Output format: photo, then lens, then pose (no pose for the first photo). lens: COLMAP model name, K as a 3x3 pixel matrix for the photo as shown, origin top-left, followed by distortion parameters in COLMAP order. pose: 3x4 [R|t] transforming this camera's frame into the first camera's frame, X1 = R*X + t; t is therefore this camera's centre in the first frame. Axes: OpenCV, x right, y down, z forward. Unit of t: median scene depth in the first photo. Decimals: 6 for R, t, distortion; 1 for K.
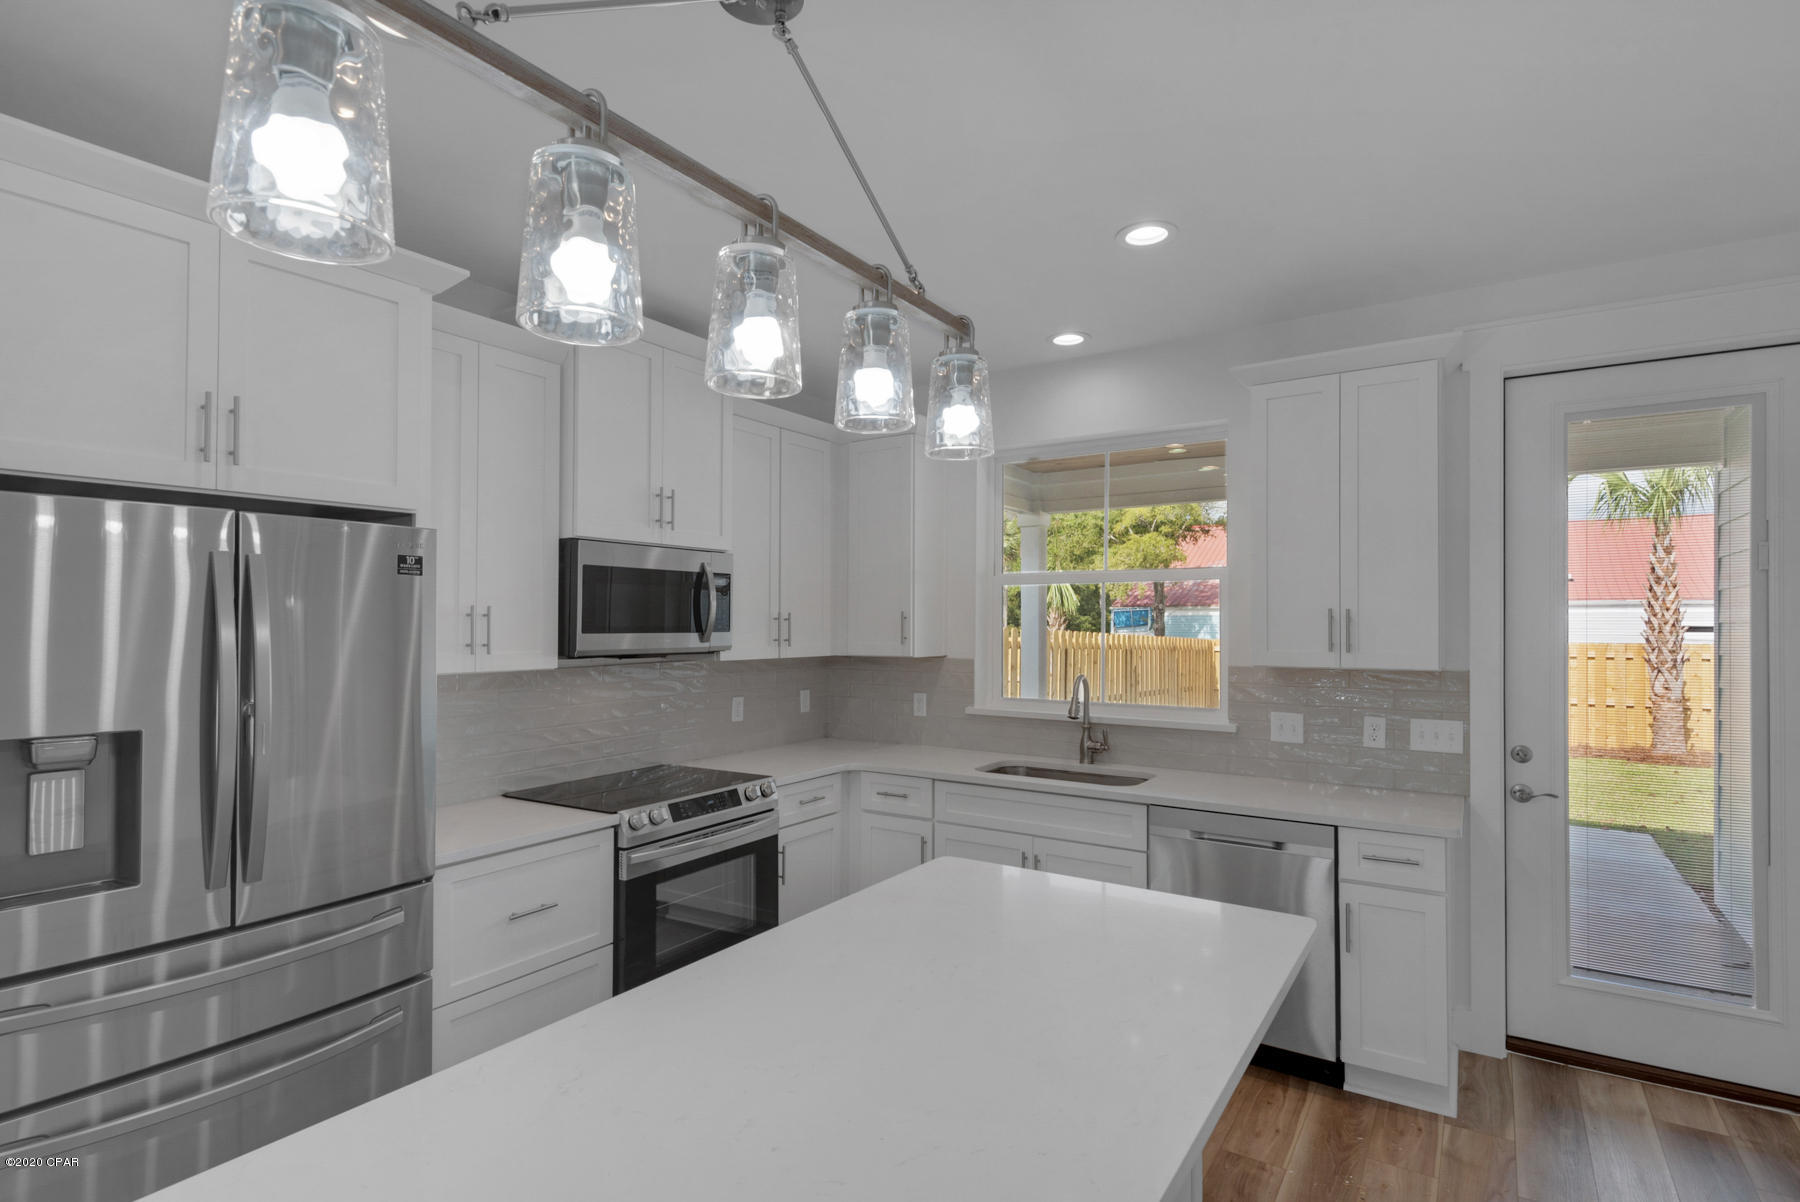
lens RADIAL K [[879.7, 0, 894.6], [0, 879.7, 615.1], [0, 0, 1]] dist [0.000929, -0.000239]
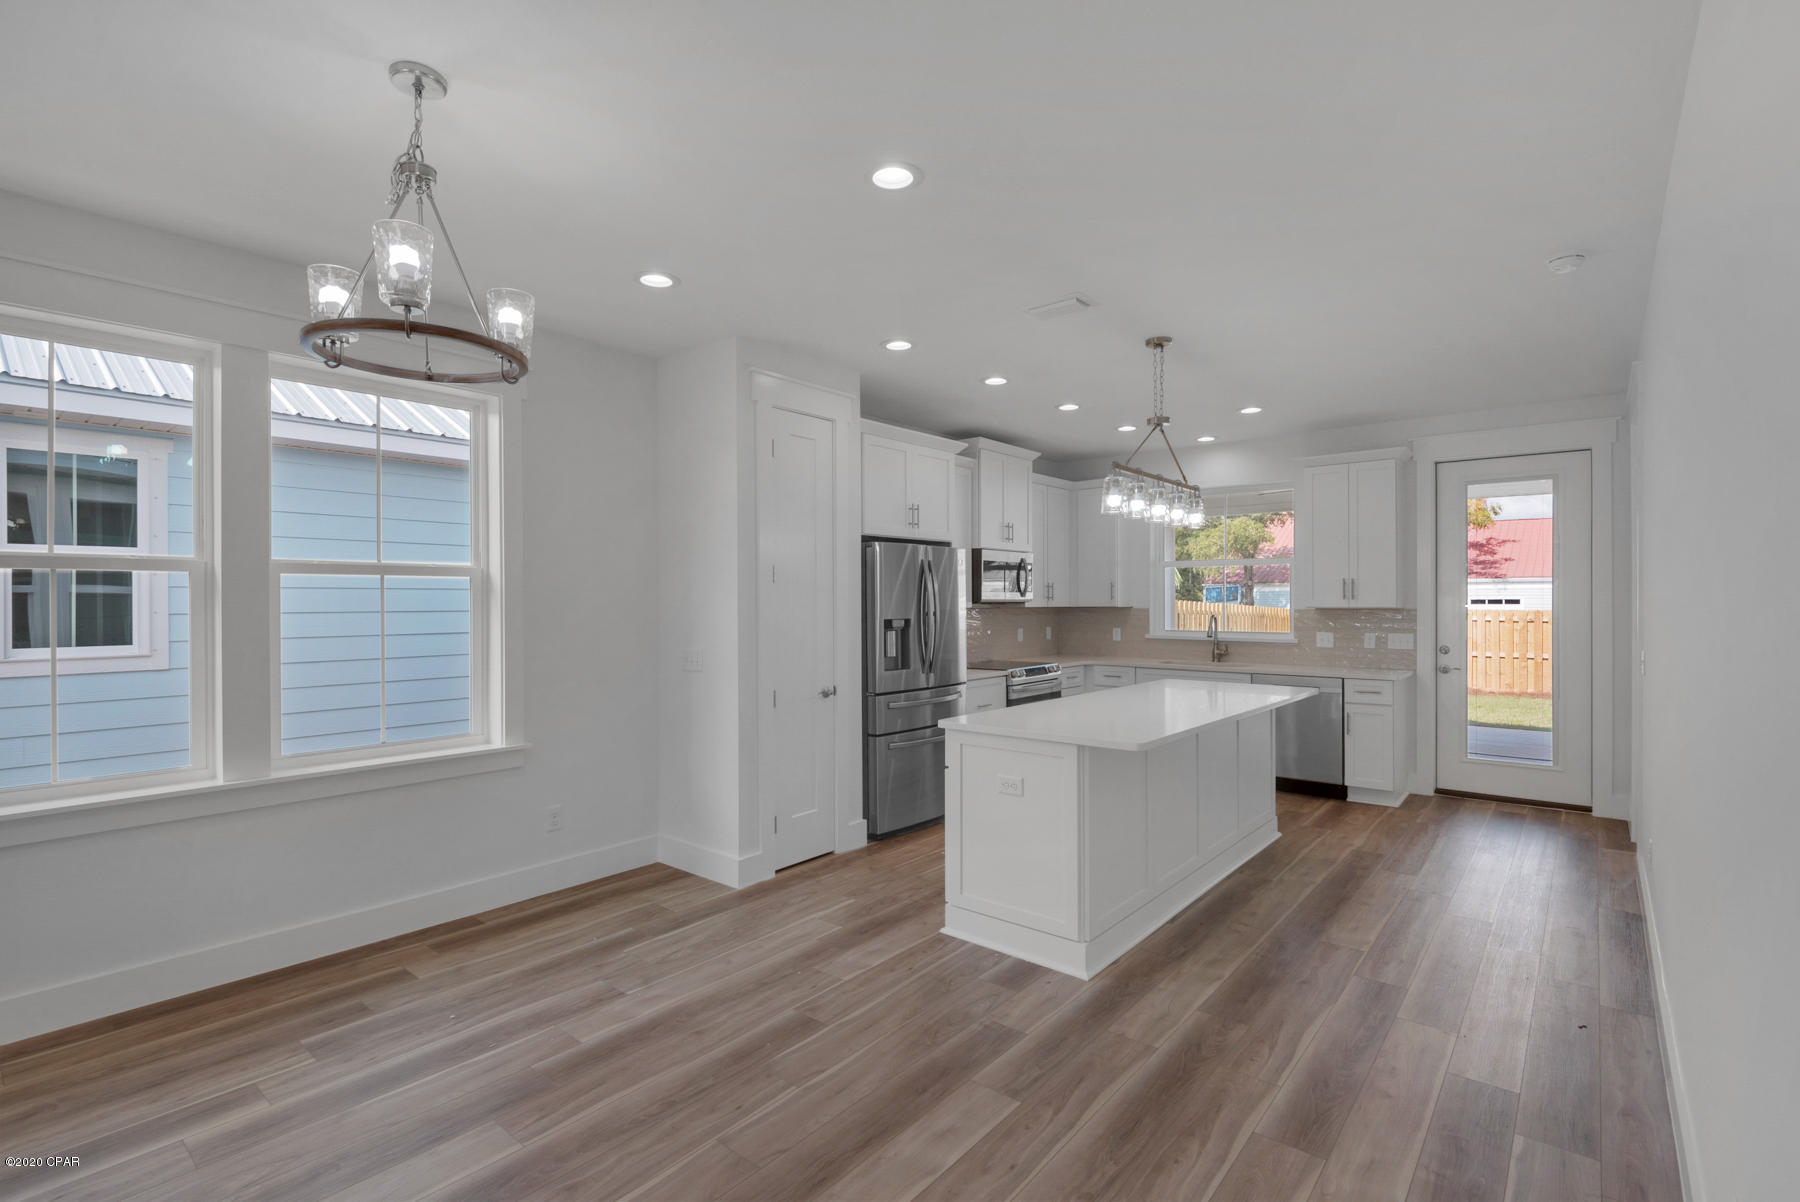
lens RADIAL K [[834.3, 0, 891.5], [0, 834.3, 605.3], [0, 0, 1]] dist [0.018187, -0.016510]
pose [[0.994042, -0.001888, -0.108985, -0.328015], [0.003361, 0.999905, 0.013335, 0.024776], [0.108949, -0.013622, 0.993954, -1.013946]]
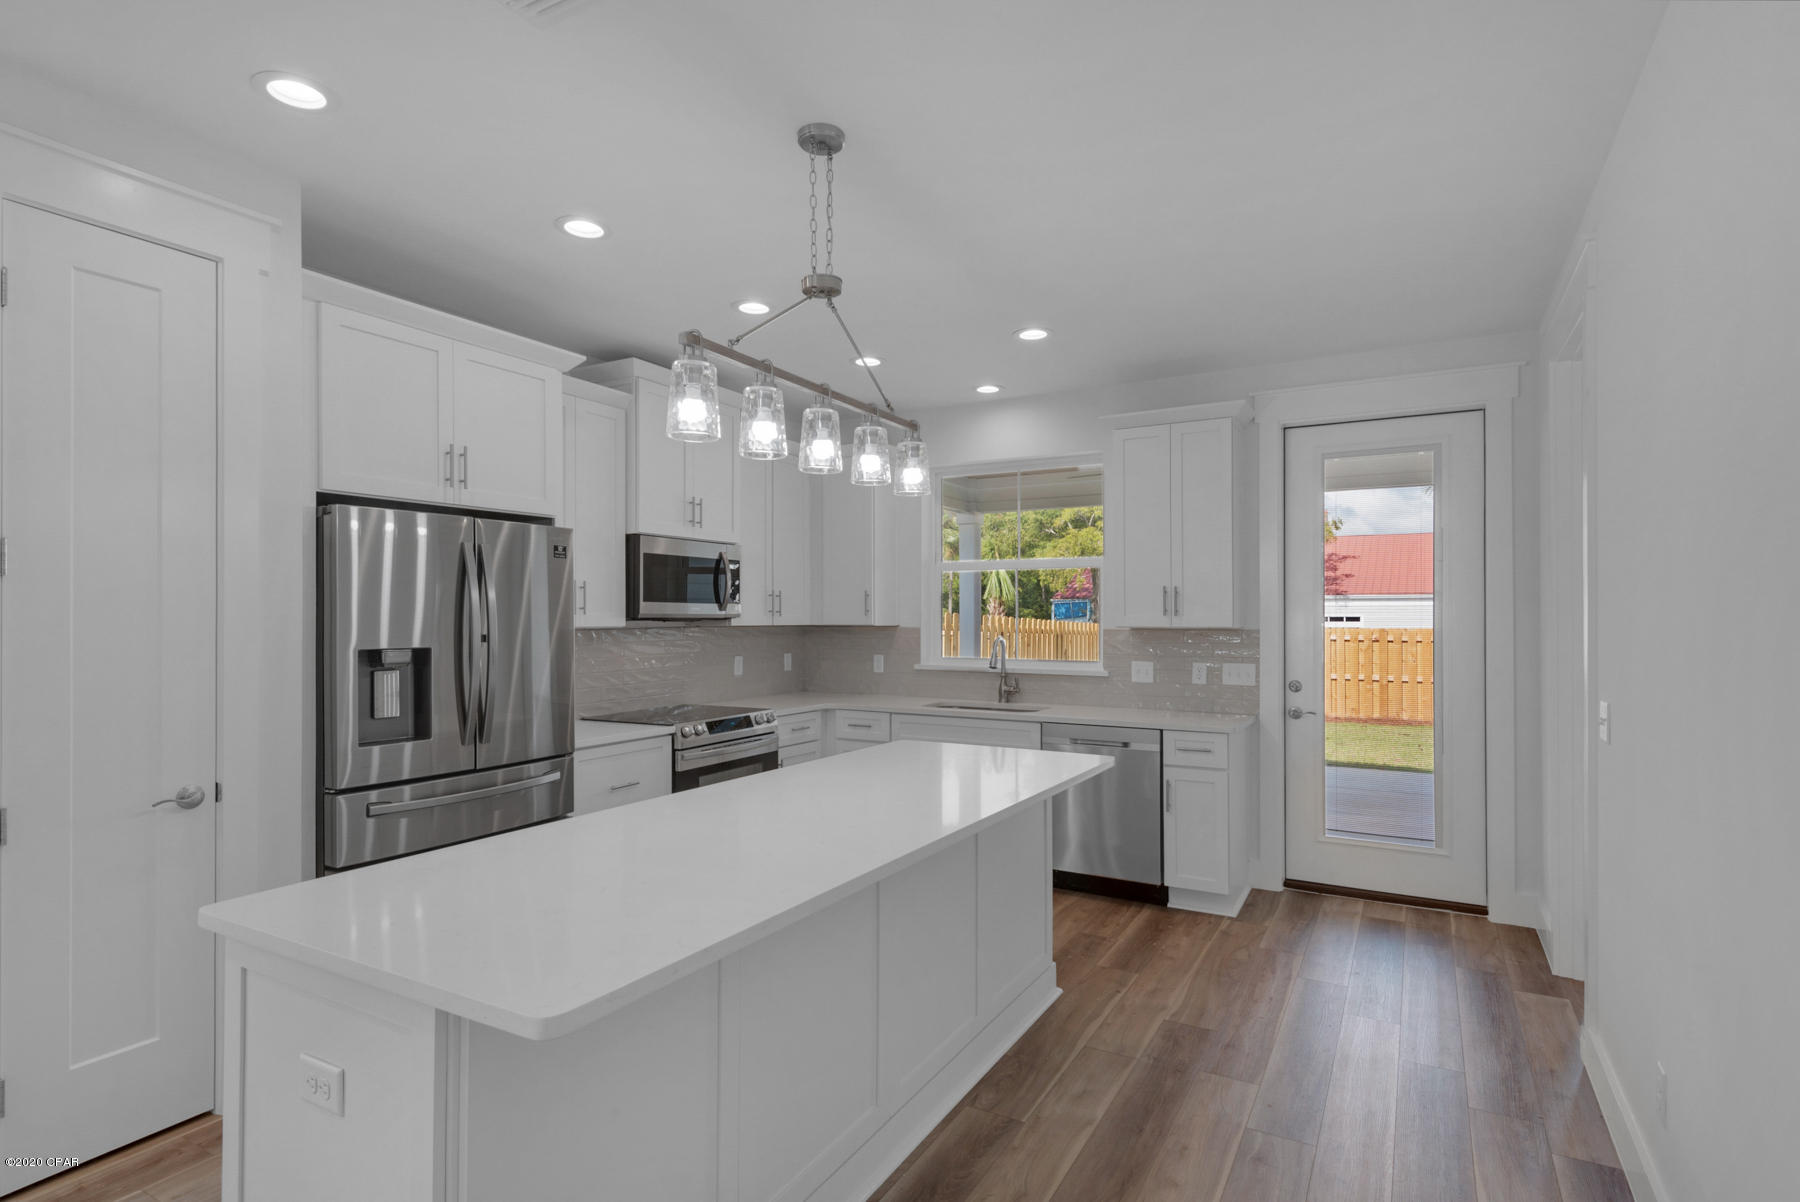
lens RADIAL K [[902.4, 0, 901.1], [0, 902.4, 615.9], [0, 0, 1]] dist [0.030138, -0.000157]
pose [[0.997508, -0.000041, 0.070554, -0.042391], [-0.000461, 0.999975, 0.007092, 0.030579], [-0.070552, -0.007107, 0.997483, -0.436117]]
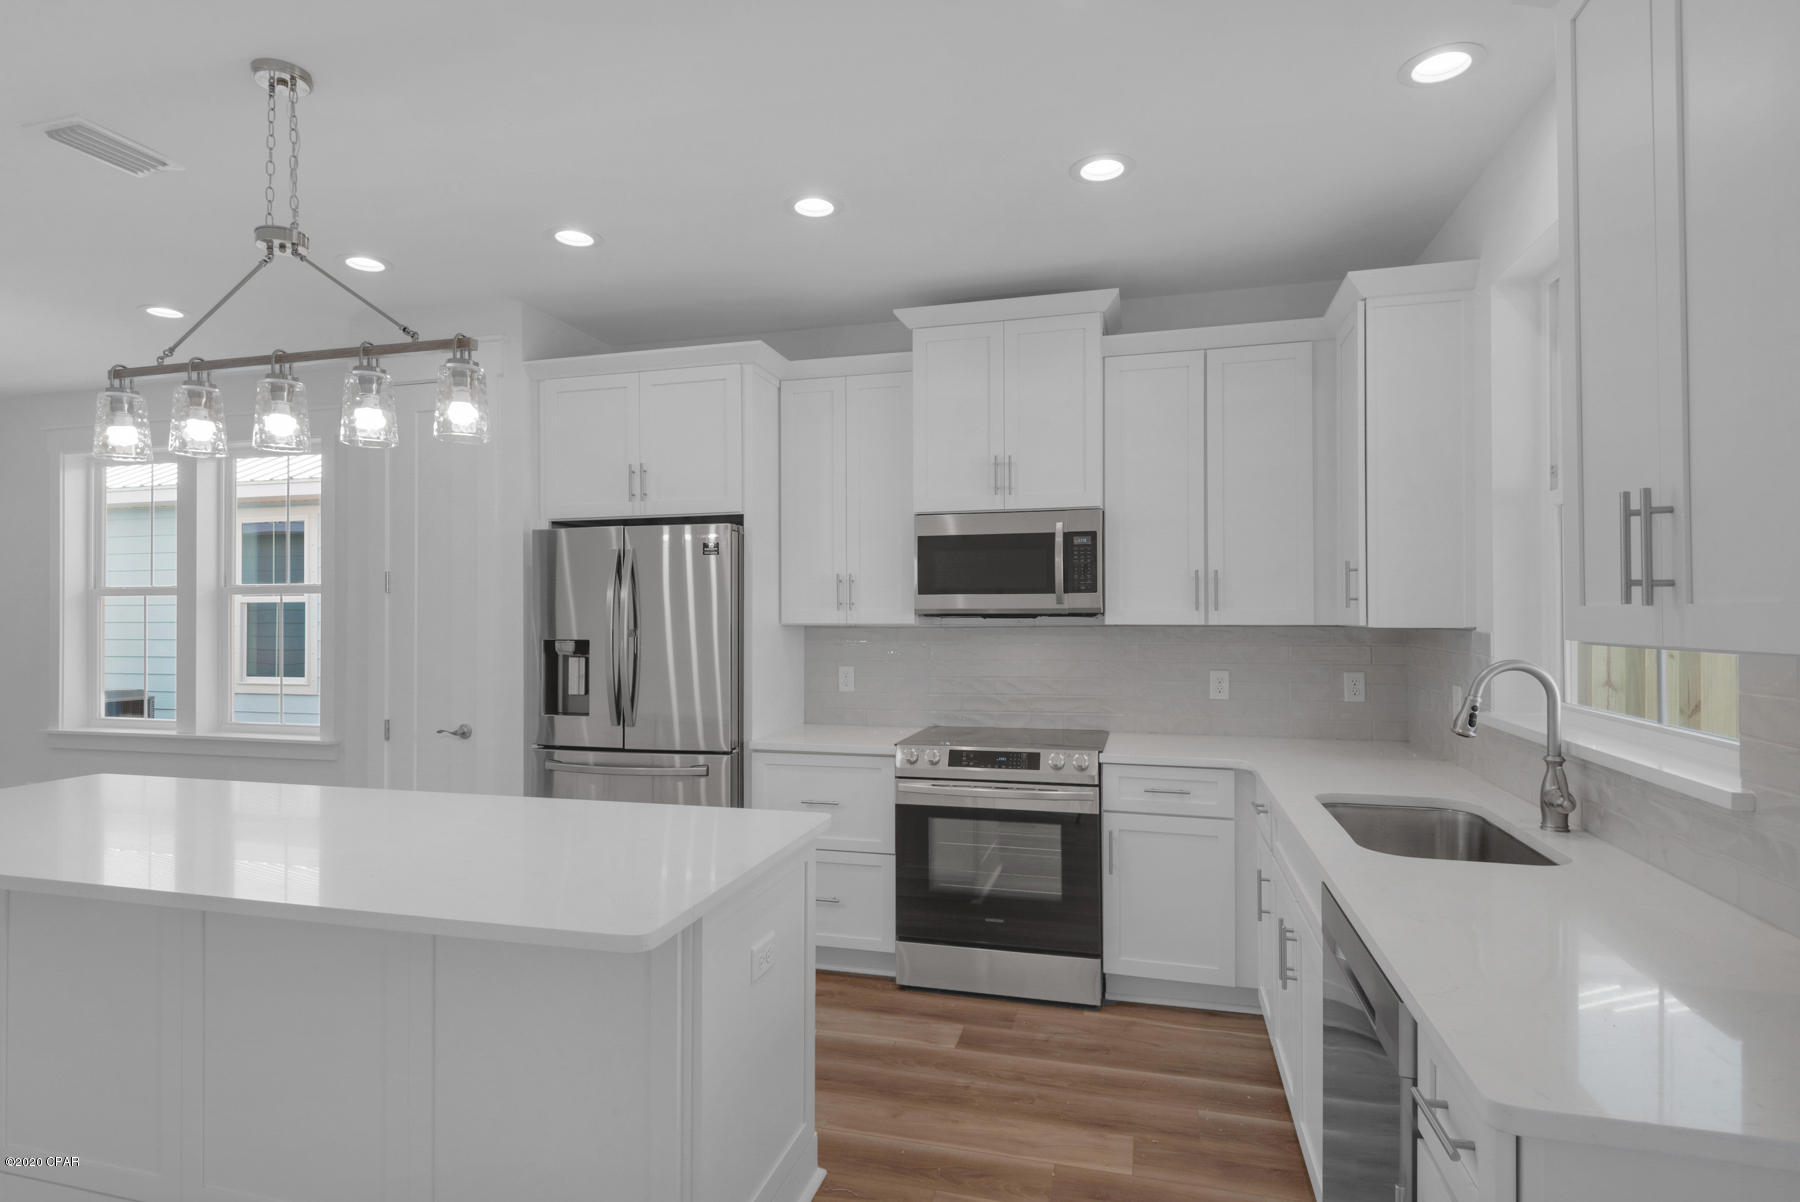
lens RADIAL K [[908.5, 0, 900.0], [0, 908.5, 601.0], [0, 0, 1]] dist [0.011880, -0.000761]
pose [[0.322984, -0.012312, -0.946324, 0.725050], [0.011525, 0.999892, -0.009076, 0.037765], [0.946334, -0.007975, 0.323092, 0.536421]]
